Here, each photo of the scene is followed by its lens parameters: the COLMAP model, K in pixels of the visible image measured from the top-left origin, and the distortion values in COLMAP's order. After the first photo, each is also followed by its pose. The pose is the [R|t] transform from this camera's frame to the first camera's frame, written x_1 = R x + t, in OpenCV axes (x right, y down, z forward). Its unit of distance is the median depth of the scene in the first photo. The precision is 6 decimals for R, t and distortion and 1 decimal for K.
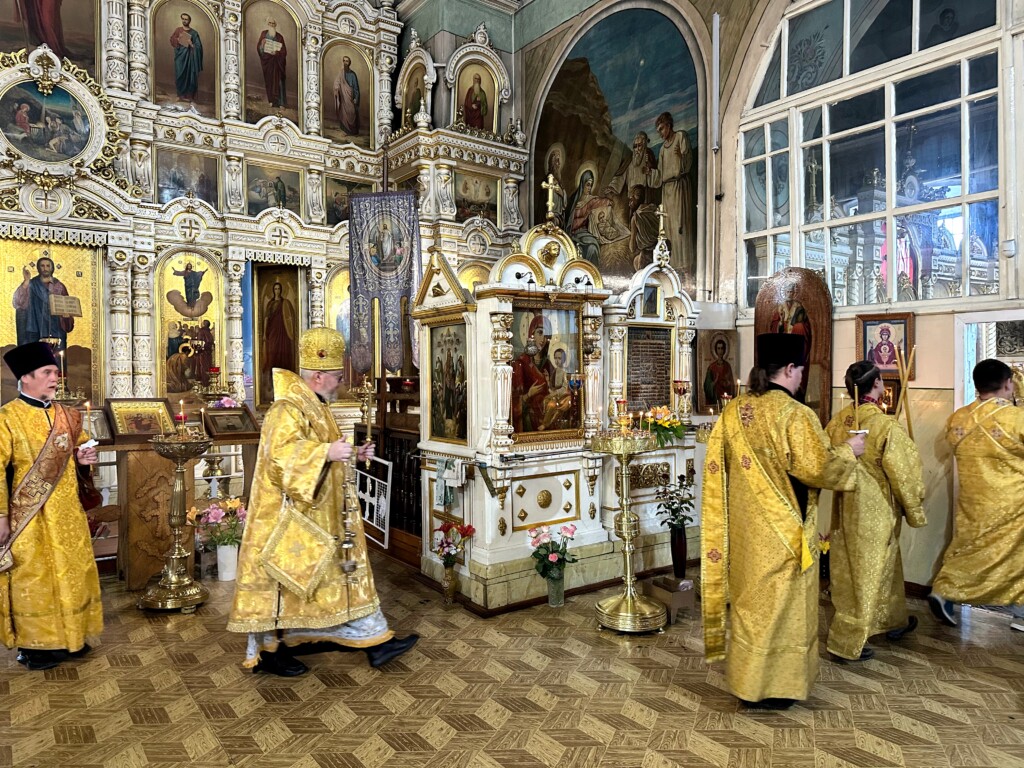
lens RADIAL K [[713.1, 0, 515.3], [0, 713.1, 391.9], [0, 0, 1]] dist [0.029350, -0.039448]
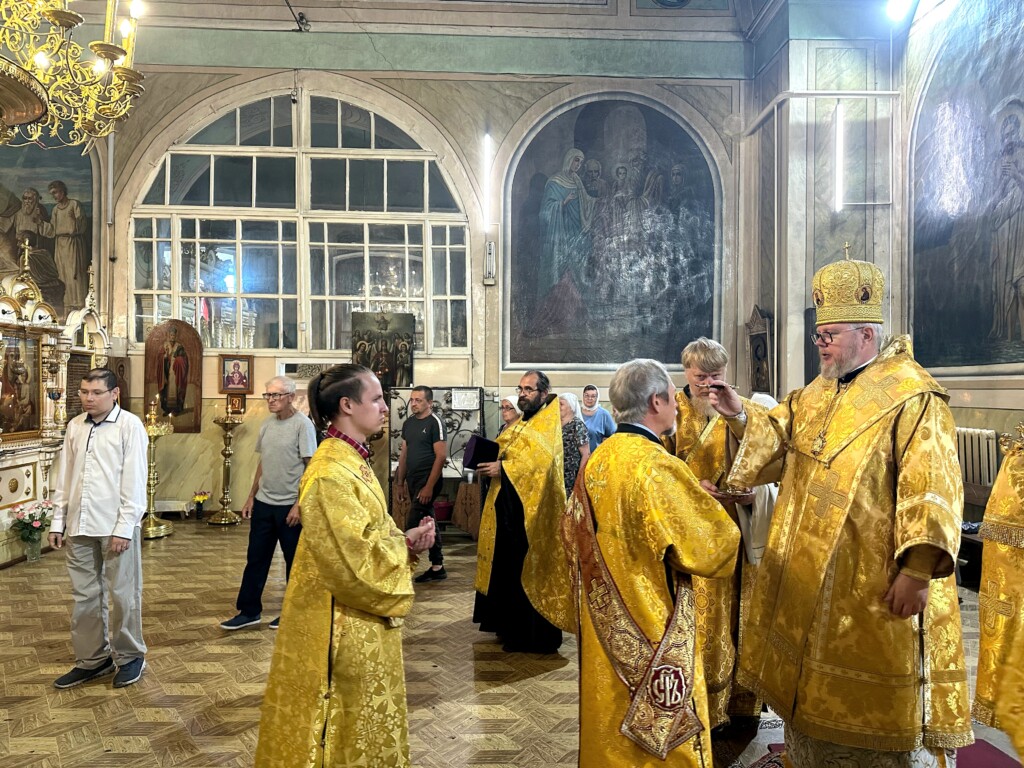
lens RADIAL K [[713.1, 0, 510.6], [0, 713.1, 386.4], [0, 0, 1]] dist [0.029350, -0.039448]
pose [[0.525615, 0.013571, 0.850614, -0.539754], [0.010207, 0.999700, -0.022257, 0.008978], [-0.850661, 0.020381, 0.525319, -0.404376]]
